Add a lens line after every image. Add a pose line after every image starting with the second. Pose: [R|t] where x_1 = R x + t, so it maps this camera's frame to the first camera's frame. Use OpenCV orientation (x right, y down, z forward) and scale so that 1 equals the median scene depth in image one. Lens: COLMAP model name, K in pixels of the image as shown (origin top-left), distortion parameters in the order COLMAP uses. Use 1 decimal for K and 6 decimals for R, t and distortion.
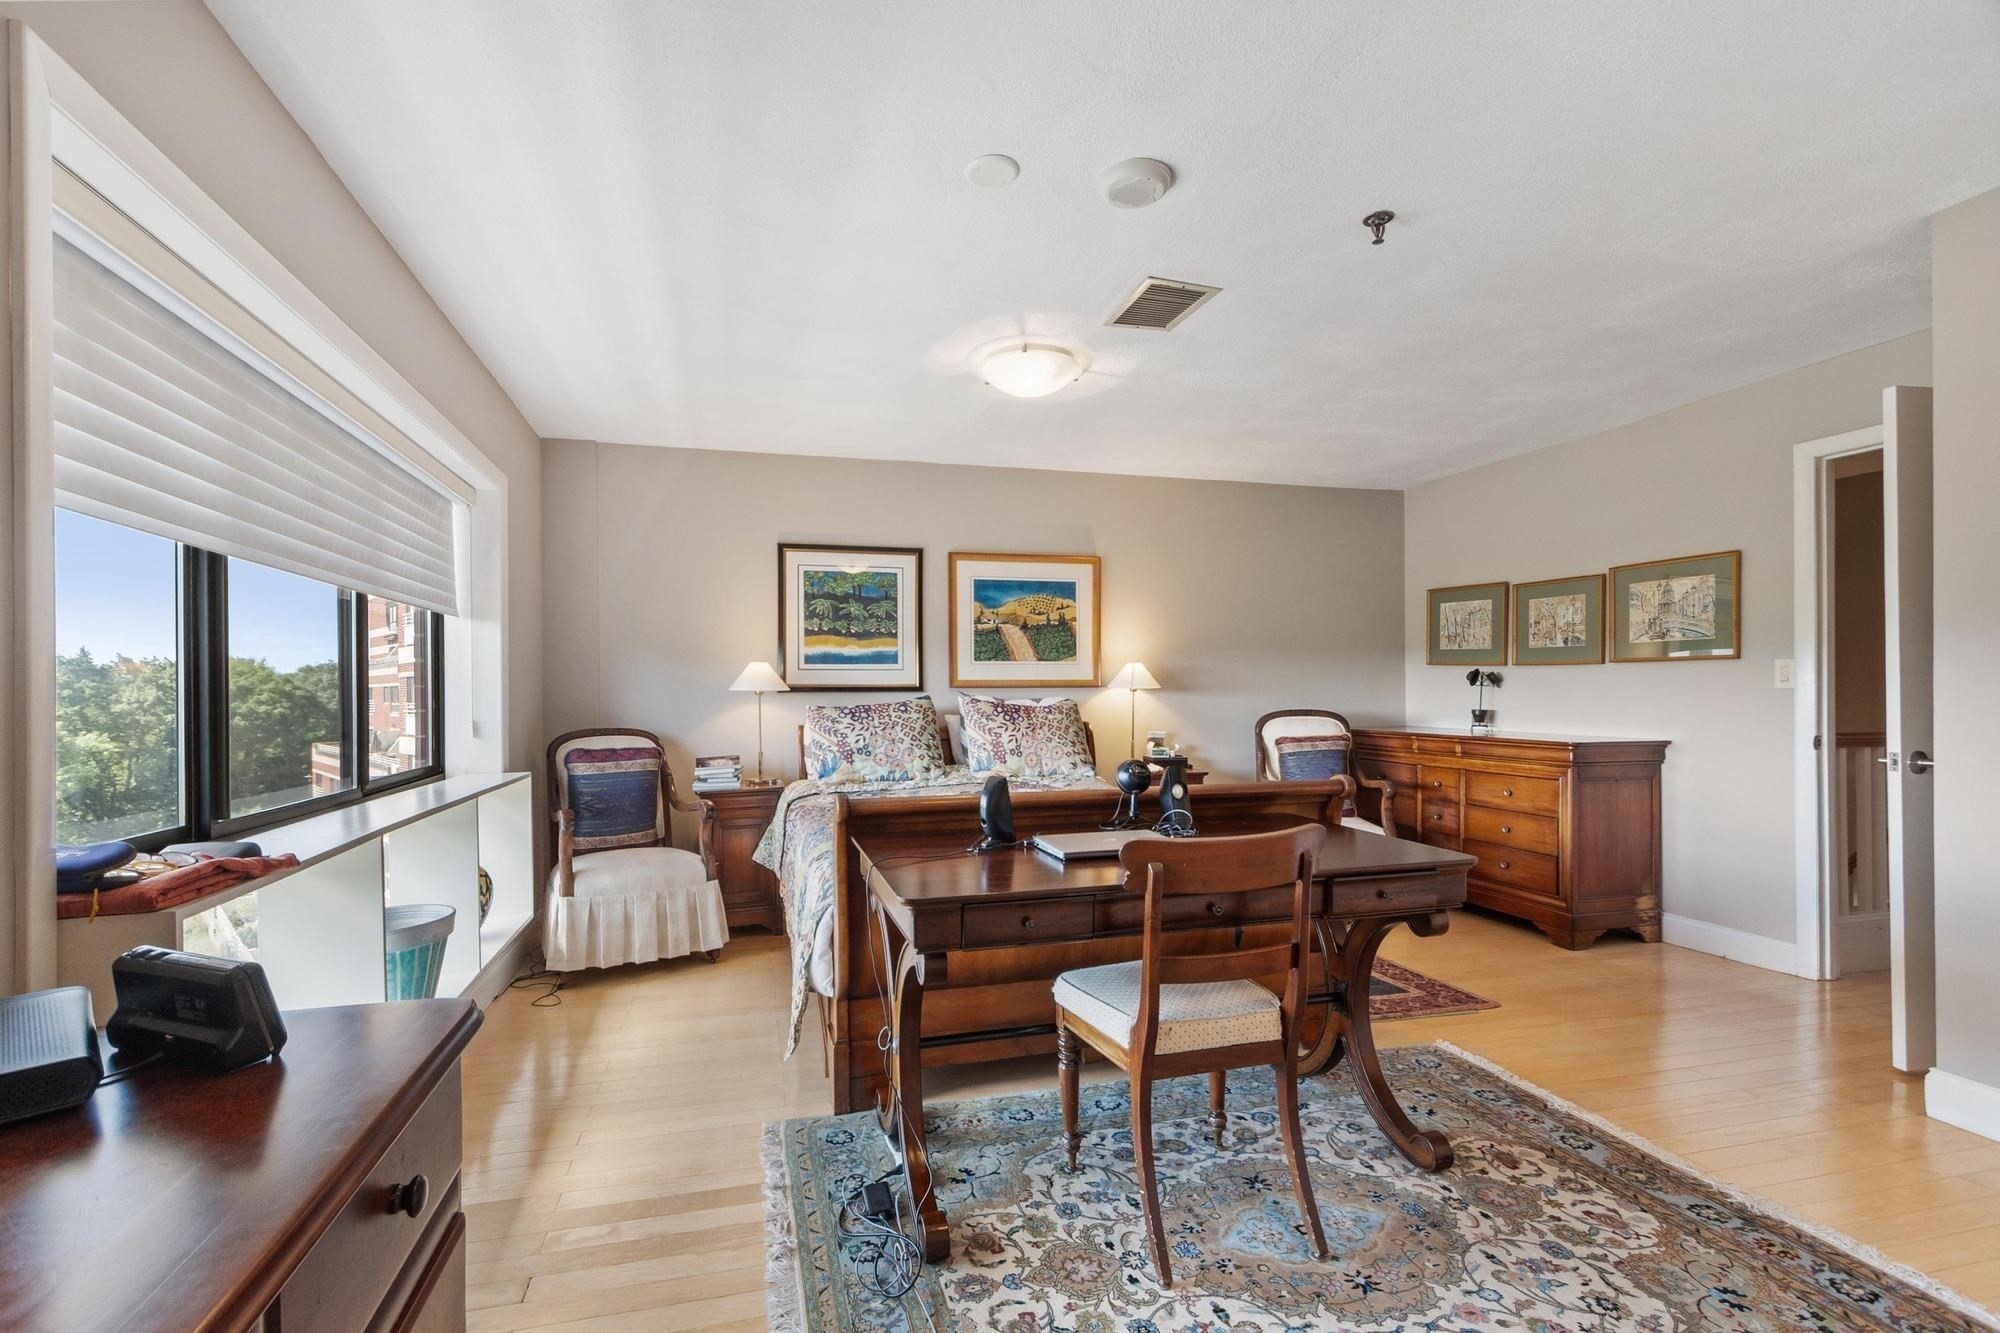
lens RADIAL K [[877.8, 0, 966.8], [0, 877.8, 689.1], [0, 0, 1]] dist [0.003869, -0.001517]
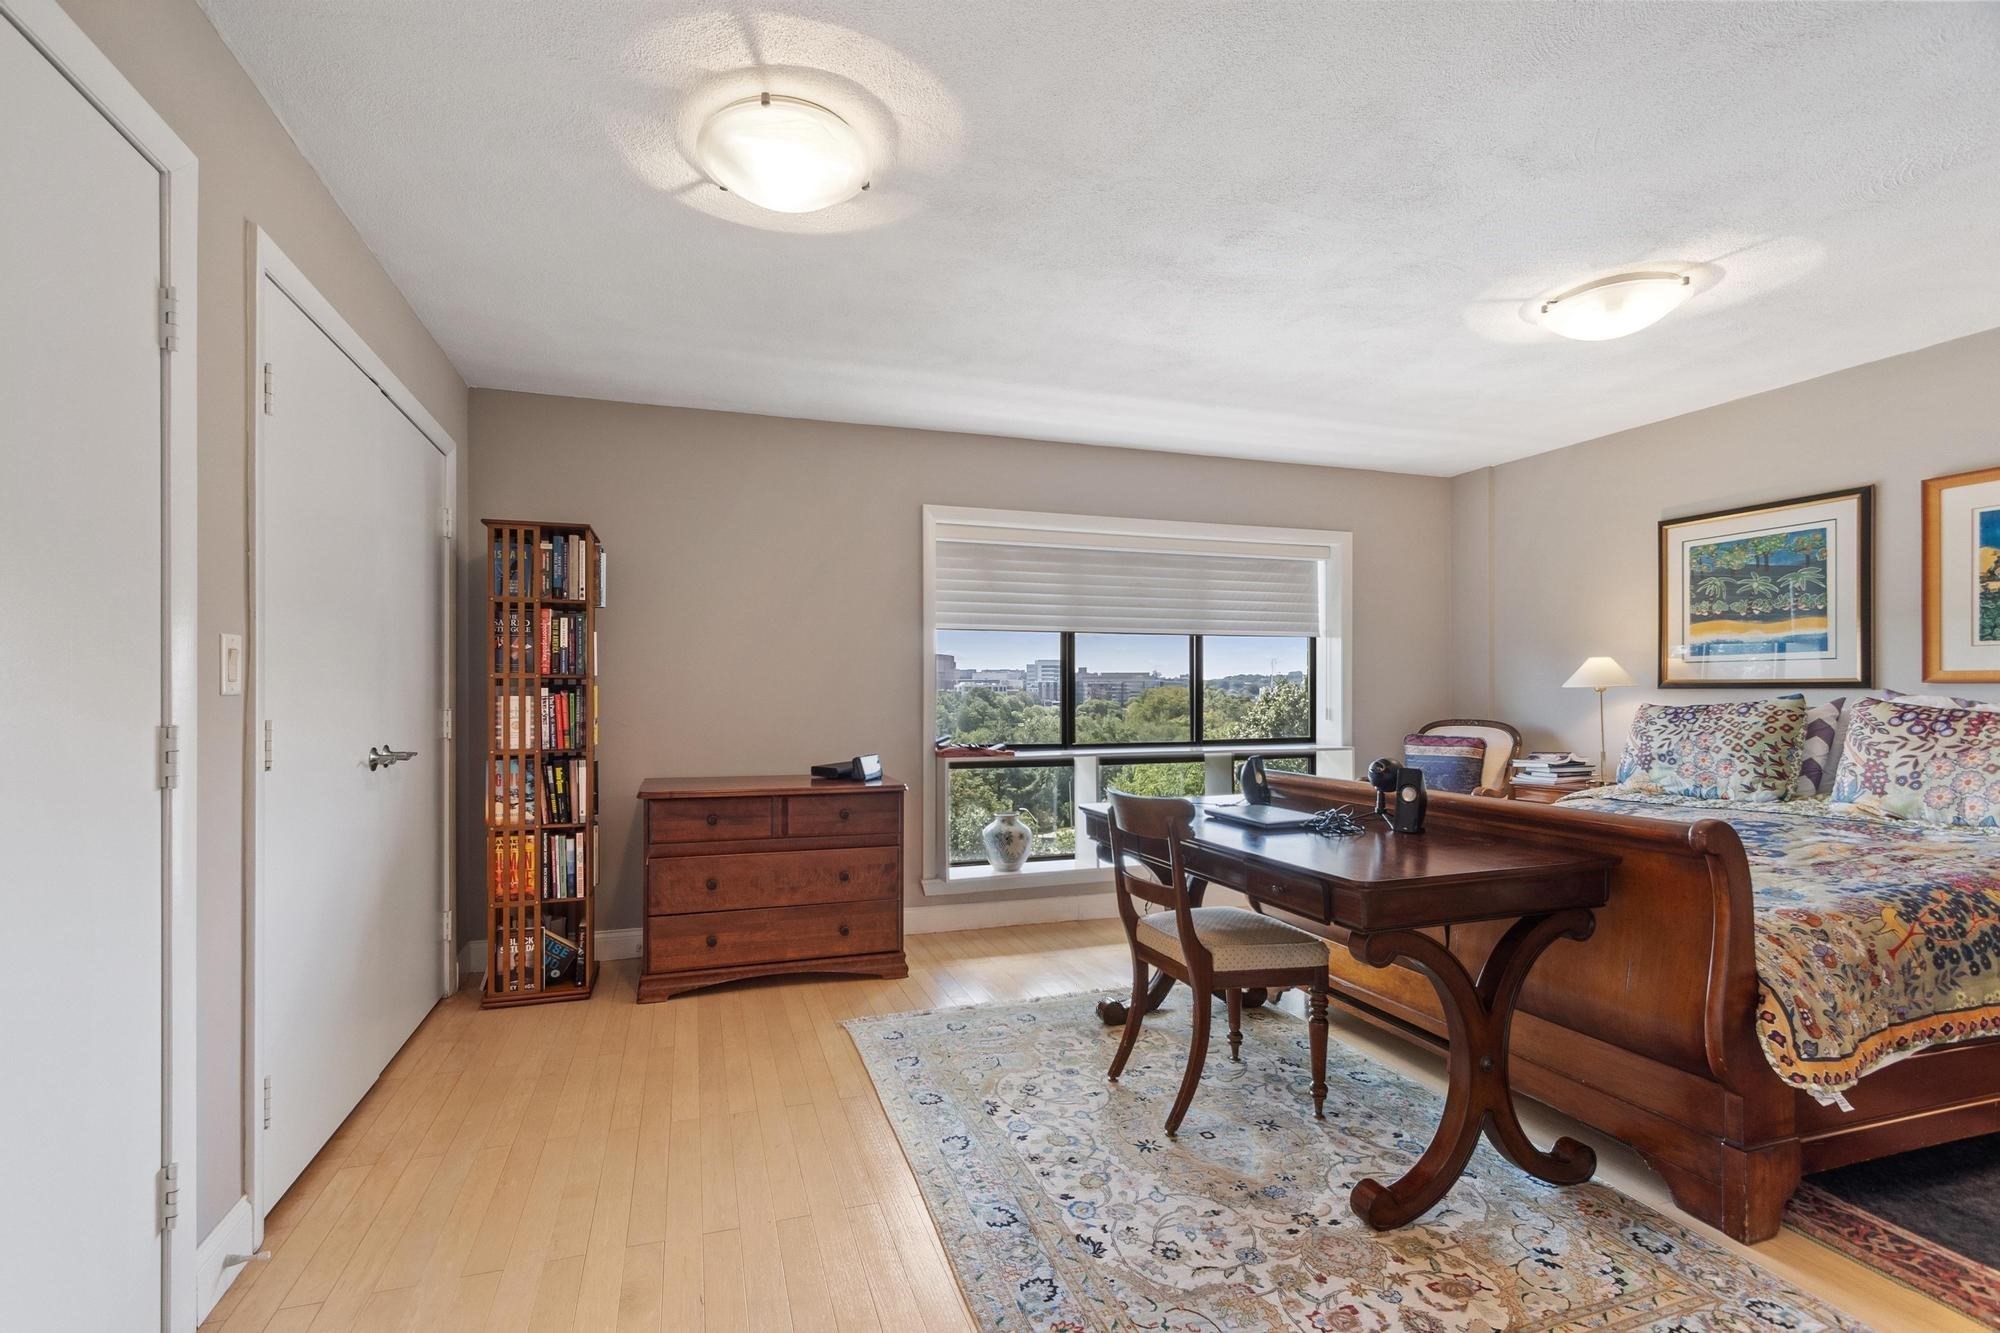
lens RADIAL K [[877.8, 0, 961.1], [0, 877.8, 690.7], [0, 0, 1]] dist [0.003869, -0.001517]
pose [[0.053852, 0.005796, -0.998532, 0.674896], [0.005761, 0.999965, 0.006115, -0.004222], [0.998532, -0.006081, 0.053817, 0.255779]]
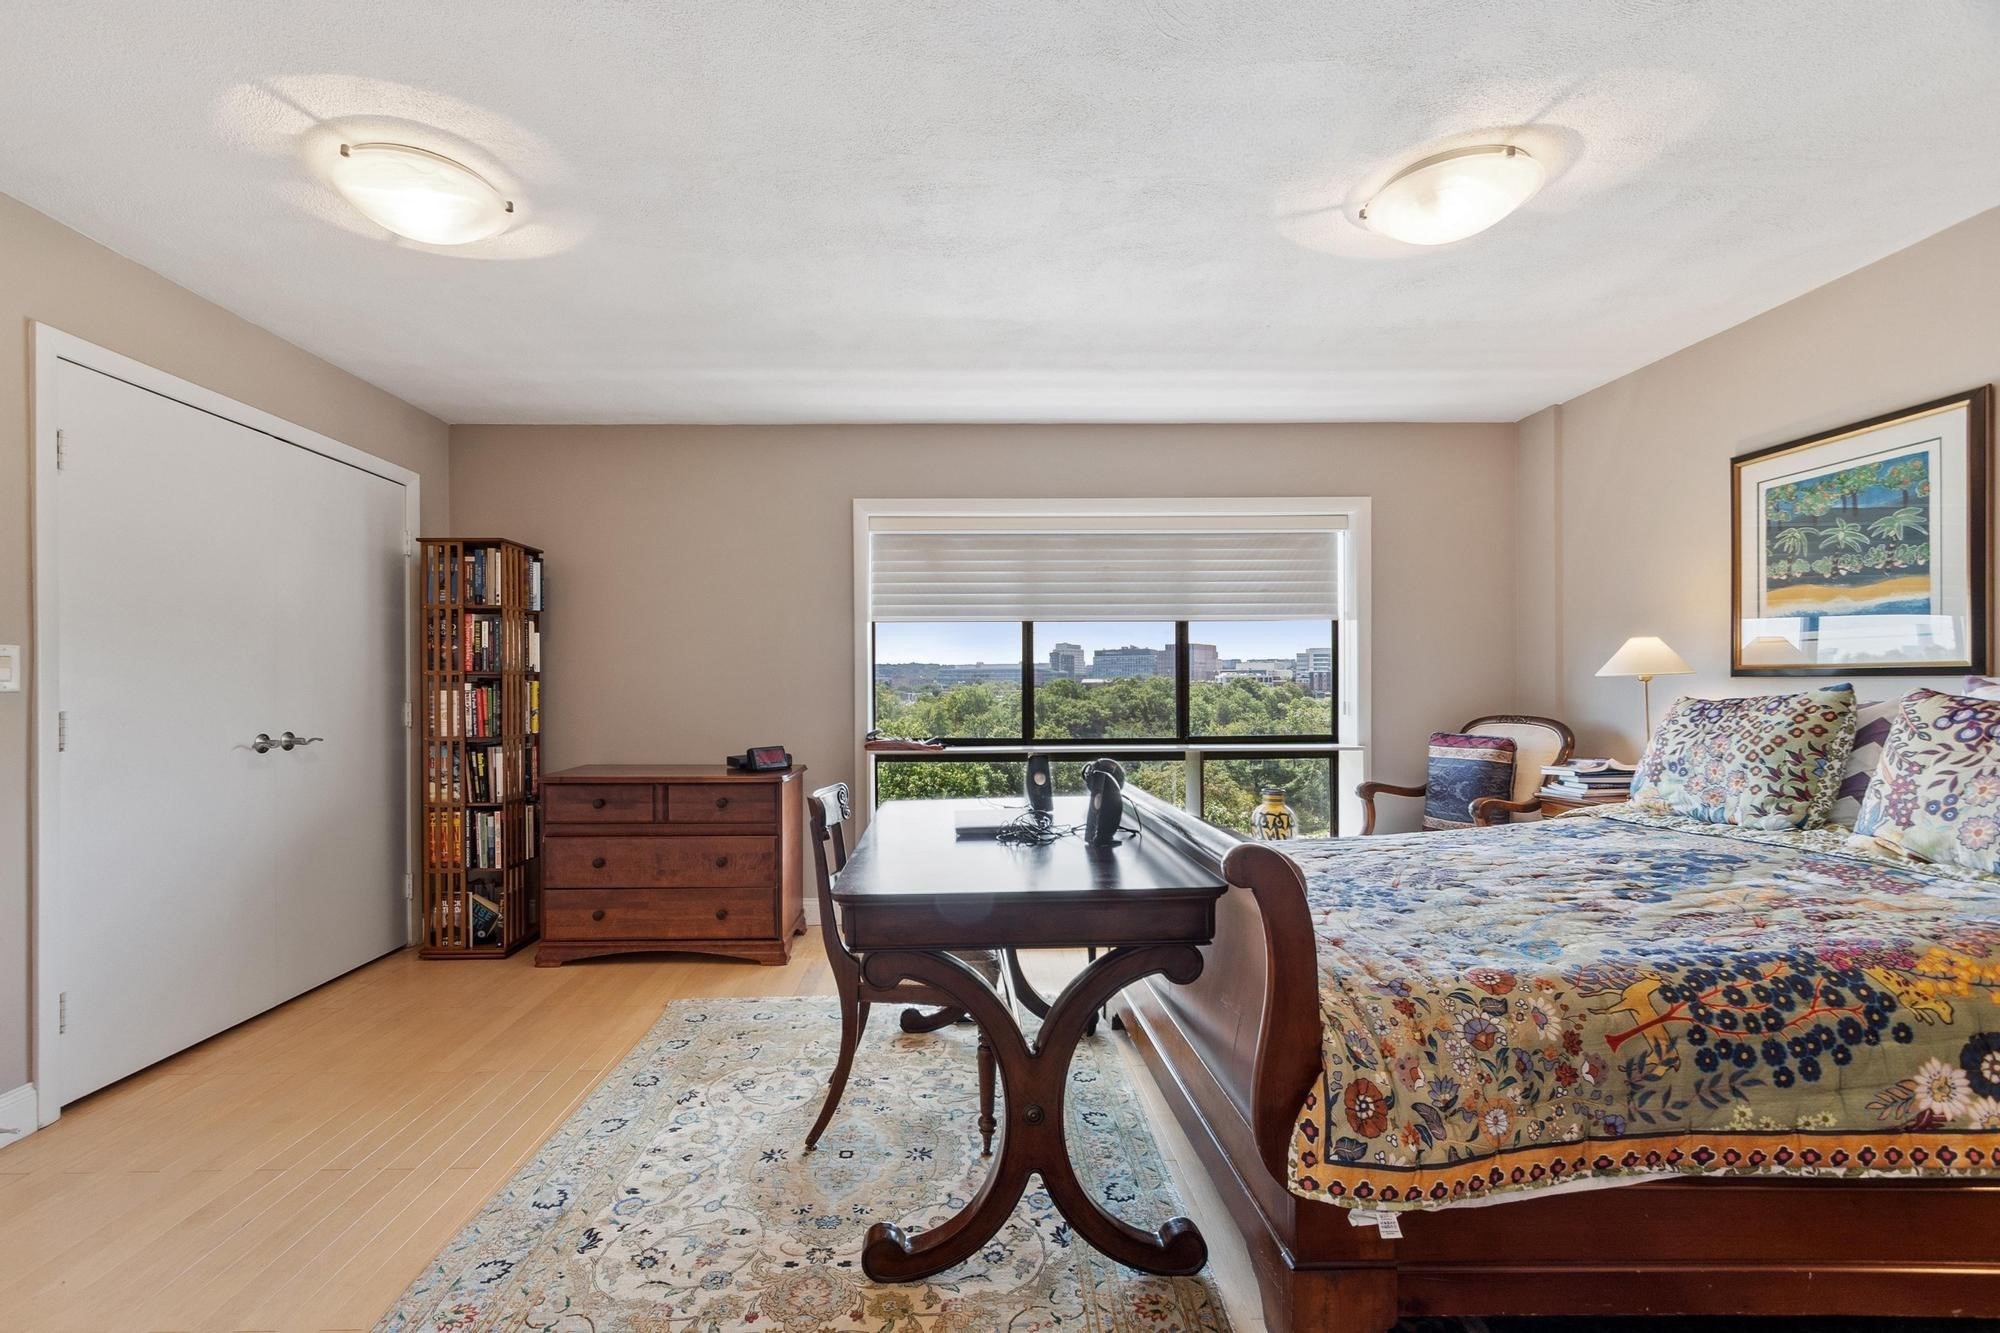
lens RADIAL K [[877.8, 0, 963.2], [0, 877.8, 685.4], [0, 0, 1]] dist [0.003869, -0.001517]
pose [[-0.236680, 0.009770, -0.971539, 0.624285], [0.012188, 0.999901, 0.007086, -0.002113], [0.971511, -0.010164, -0.236775, 0.611104]]
